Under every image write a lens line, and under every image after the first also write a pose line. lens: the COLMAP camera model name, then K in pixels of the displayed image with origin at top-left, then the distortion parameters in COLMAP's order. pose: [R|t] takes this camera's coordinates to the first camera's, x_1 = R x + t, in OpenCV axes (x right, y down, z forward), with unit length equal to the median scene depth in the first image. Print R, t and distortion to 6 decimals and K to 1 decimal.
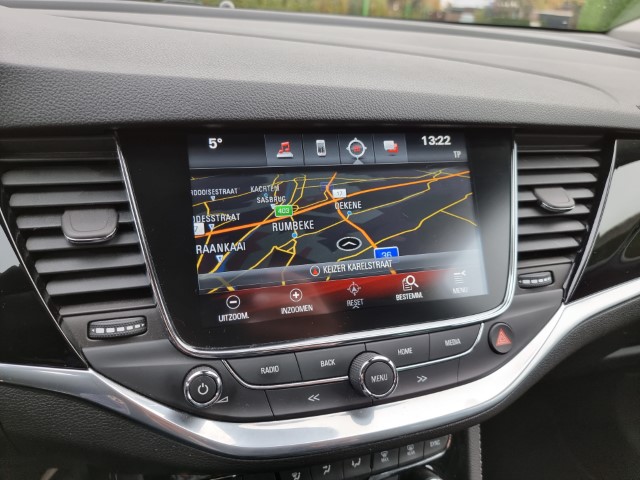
lens RADIAL K [[420.5, 0, 320.0], [0, 420.5, 240.0], [0, 0, 1]] dist [0.051637, -0.041483]
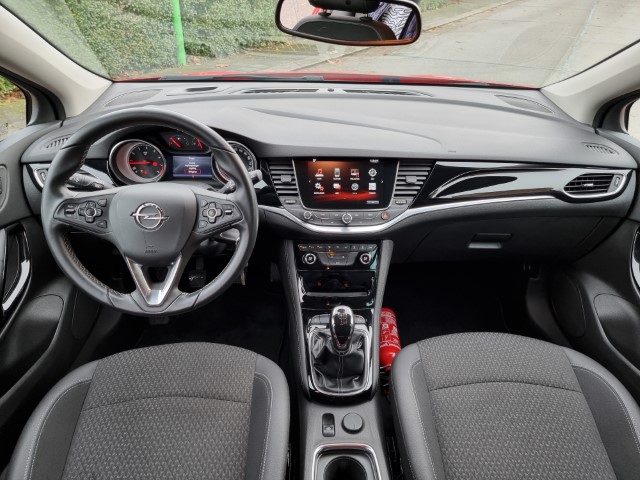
lens RADIAL K [[420.5, 0, 320.0], [0, 420.5, 240.0], [0, 0, 1]] dist [0.051637, -0.041483]
pose [[0.973079, 0.094038, -0.210416, 0.798121], [-0.074627, 0.992347, 0.098379, 0.143236], [0.218057, -0.080027, 0.972649, -3.272370]]
